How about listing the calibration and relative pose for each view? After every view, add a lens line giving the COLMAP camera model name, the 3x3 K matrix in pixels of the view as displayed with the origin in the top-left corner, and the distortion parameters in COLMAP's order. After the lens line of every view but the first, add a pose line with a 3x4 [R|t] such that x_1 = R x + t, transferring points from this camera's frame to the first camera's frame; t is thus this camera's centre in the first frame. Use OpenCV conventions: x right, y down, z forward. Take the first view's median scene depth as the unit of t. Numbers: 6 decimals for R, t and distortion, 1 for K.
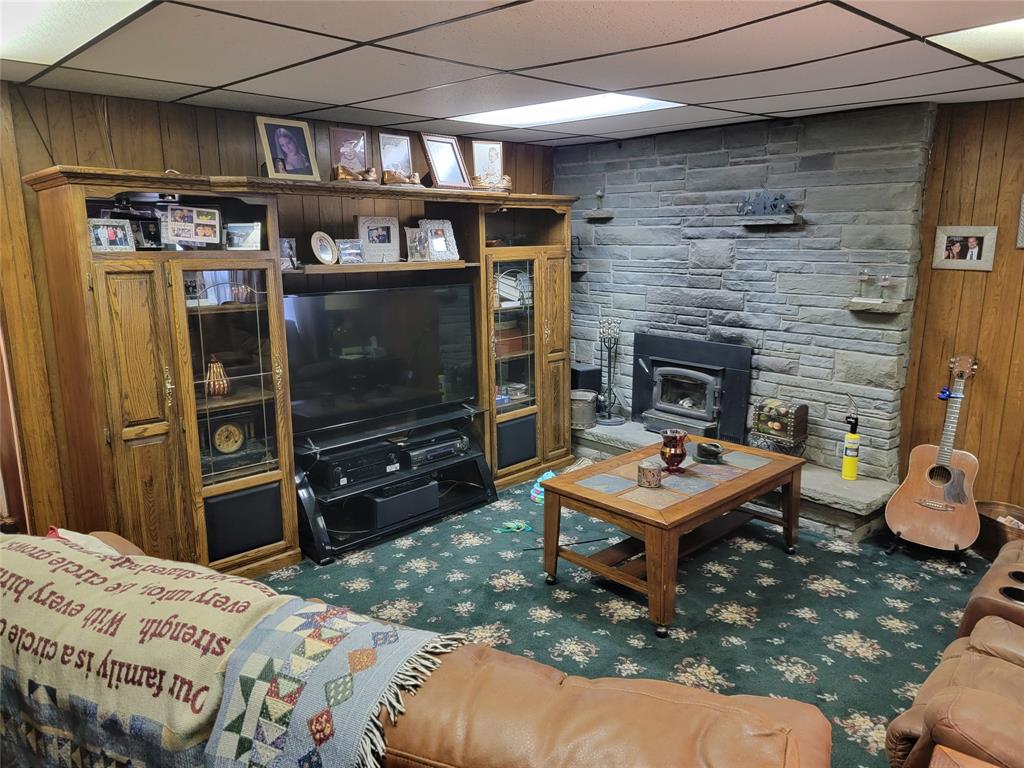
lens RADIAL K [[710.0, 0, 512.0], [0, 710.0, 384.0], [0, 0, 1]] dist [0.086749, -0.079331]
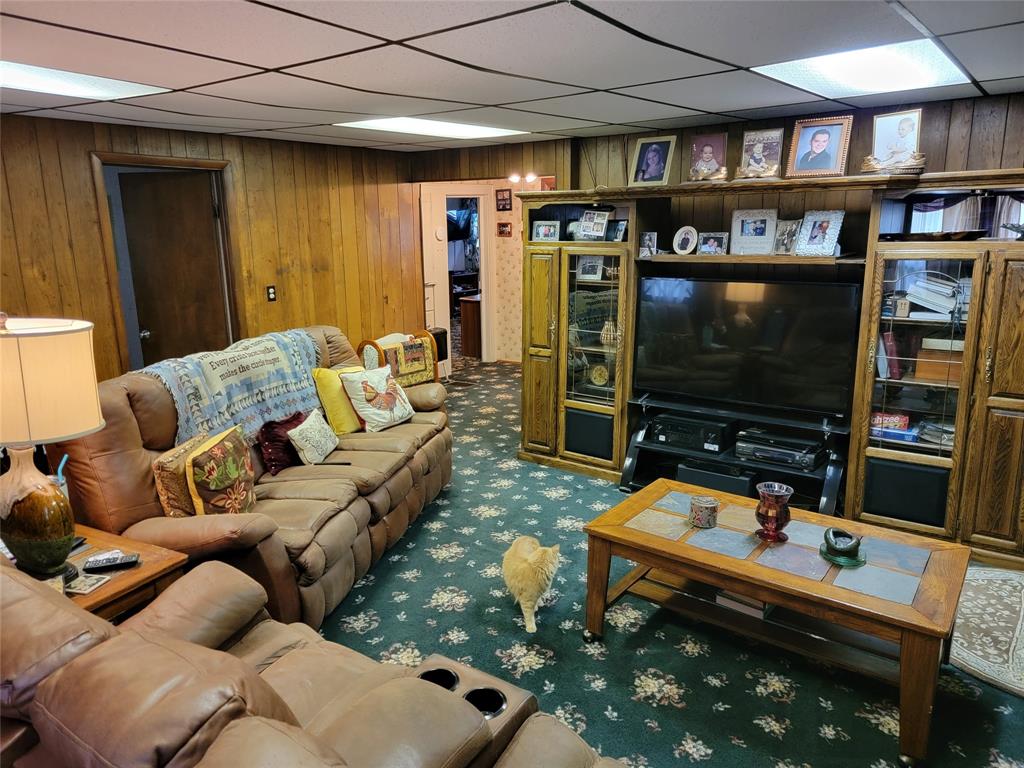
lens RADIAL K [[710.0, 0, 512.0], [0, 710.0, 384.0], [0, 0, 1]] dist [0.086749, -0.079331]
pose [[0.172263, 0.219913, -0.960189, 0.835298], [-0.192027, 0.963557, 0.186234, -0.122417], [0.966153, 0.152301, 0.208214, 0.499455]]
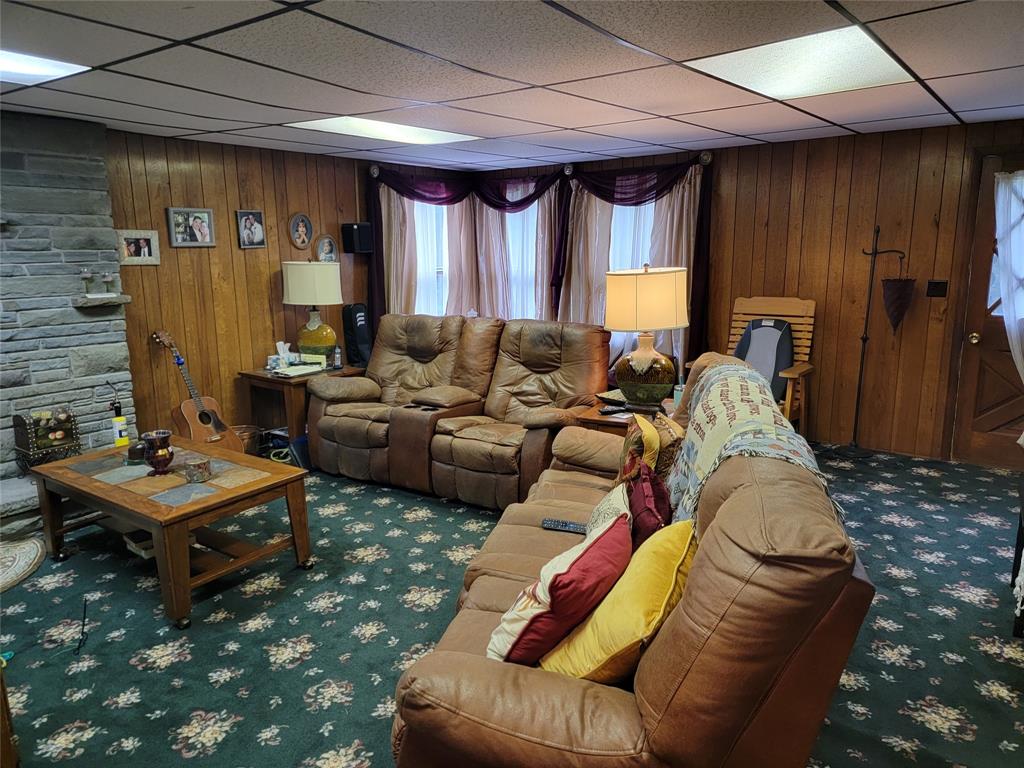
lens RADIAL K [[710.0, 0, 512.0], [0, 710.0, 384.0], [0, 0, 1]] dist [0.086749, -0.079331]
pose [[-0.186512, -0.186378, 0.964612, -0.735937], [0.216391, 0.949936, 0.225383, -0.103506], [-0.958326, 0.250770, -0.136843, 0.600138]]
